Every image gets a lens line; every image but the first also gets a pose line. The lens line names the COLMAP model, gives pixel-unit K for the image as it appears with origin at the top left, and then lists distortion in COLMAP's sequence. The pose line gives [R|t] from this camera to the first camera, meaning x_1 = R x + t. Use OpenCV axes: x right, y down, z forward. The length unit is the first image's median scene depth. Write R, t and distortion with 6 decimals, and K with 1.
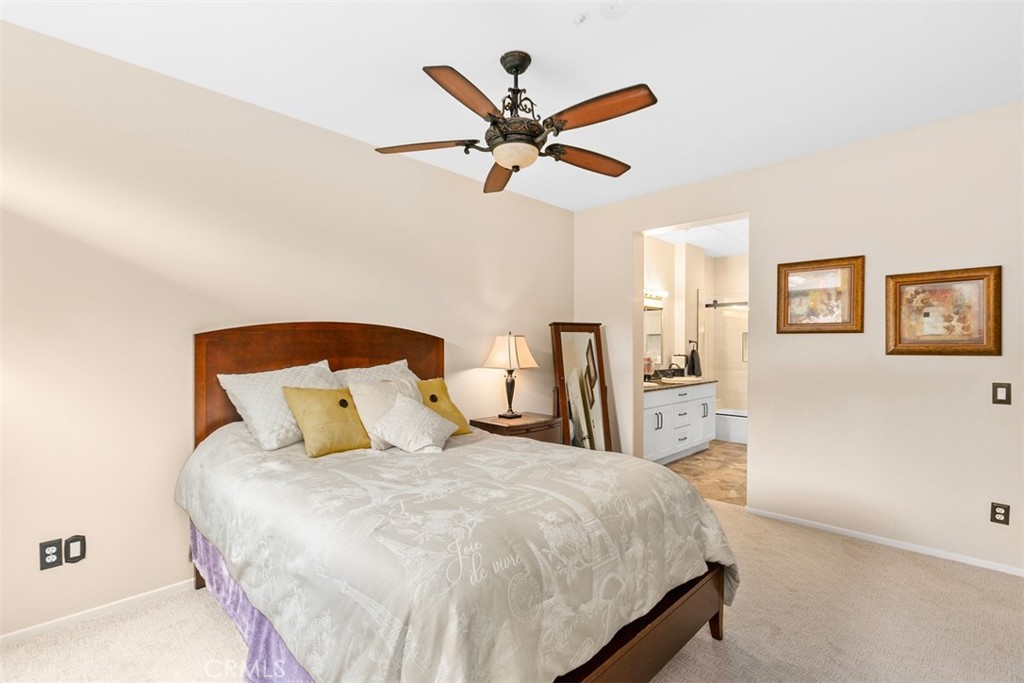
lens RADIAL K [[461.7, 0, 509.6], [0, 461.7, 345.2], [0, 0, 1]] dist [0.001204, -0.001157]
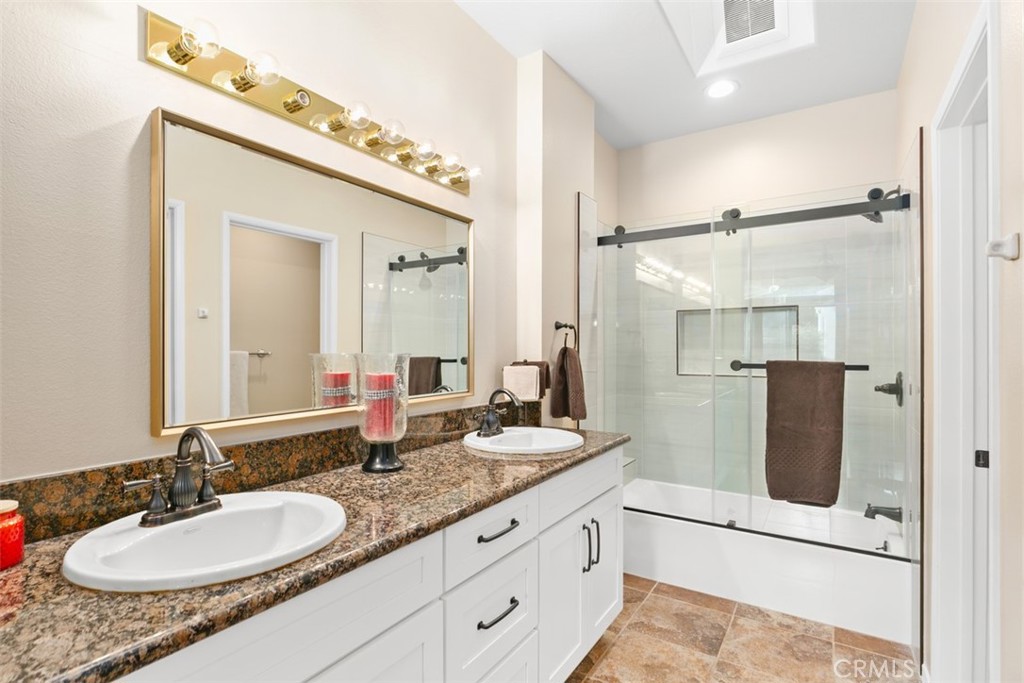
lens RADIAL K [[527.6, 0, 512.8], [0, 527.6, 343.9], [0, 0, 1]] dist [-0.002782, -0.000623]
pose [[0.975634, -0.002492, 0.219388, 0.266584], [0.004850, 0.999936, -0.010210, 0.011149], [-0.219349, 0.011026, 0.975584, 0.602706]]
